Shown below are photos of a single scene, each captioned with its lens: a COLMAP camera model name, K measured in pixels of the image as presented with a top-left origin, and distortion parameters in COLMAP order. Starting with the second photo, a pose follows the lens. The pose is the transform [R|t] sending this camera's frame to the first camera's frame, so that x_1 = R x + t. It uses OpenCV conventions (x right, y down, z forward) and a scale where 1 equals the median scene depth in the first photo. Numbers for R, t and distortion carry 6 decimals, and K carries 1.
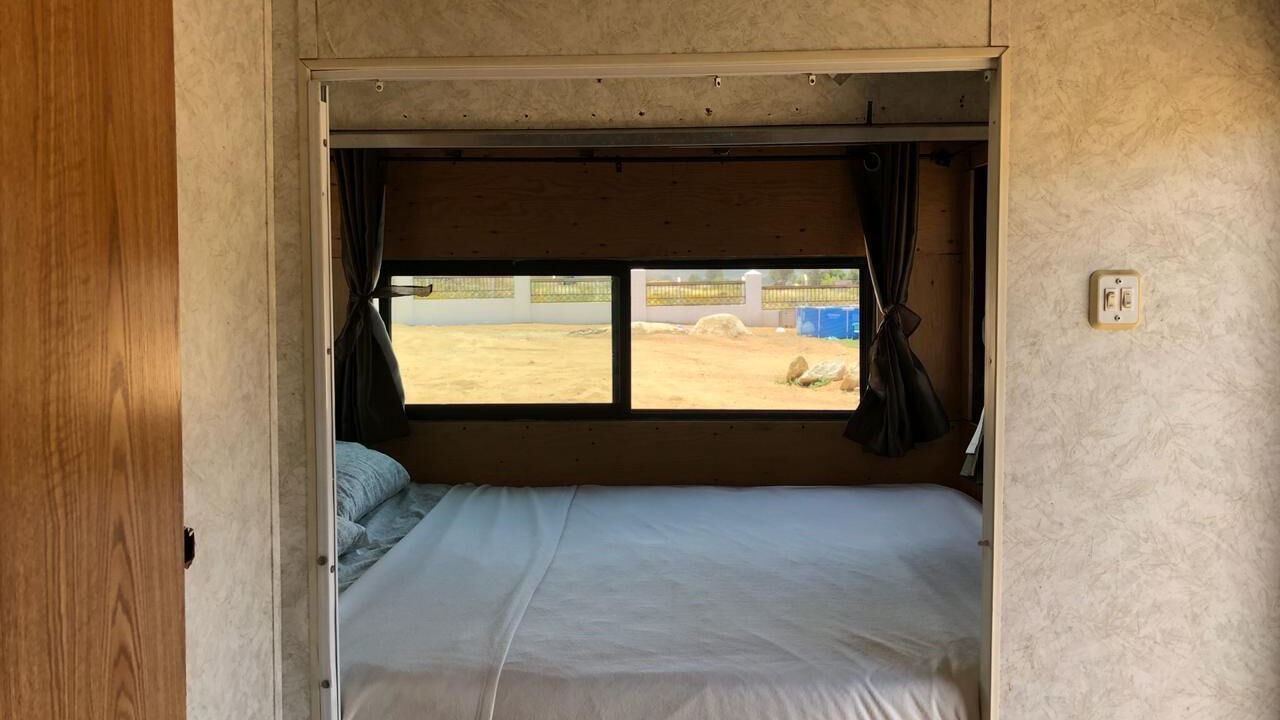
lens RADIAL K [[1040.0, 0, 638.2], [0, 1040.0, 362.3], [0, 0, 1]] dist [0.032821, -0.029682]
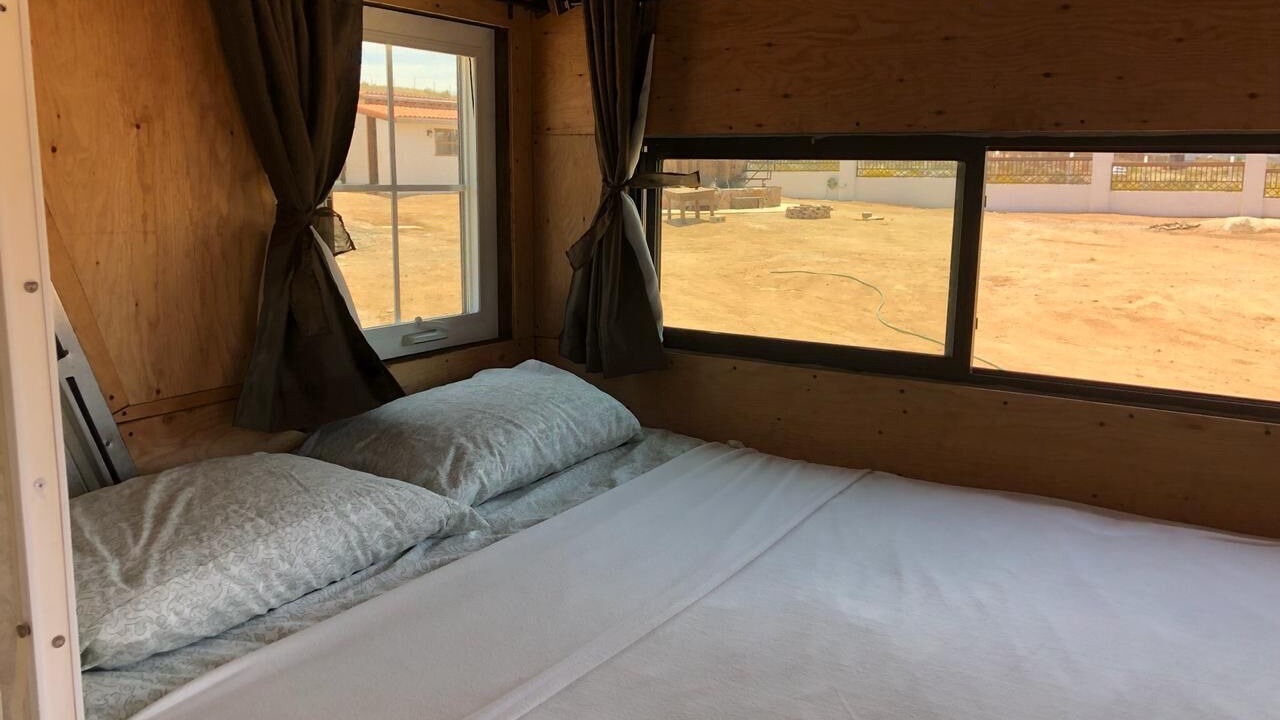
lens RADIAL K [[1040.0, 0, 639.0], [0, 1040.0, 362.9], [0, 0, 1]] dist [0.032821, -0.029682]
pose [[0.858569, 0.110968, -0.500545, 0.145444], [-0.054328, 0.990491, 0.126399, -0.030133], [0.509811, -0.081329, 0.856433, 0.327770]]
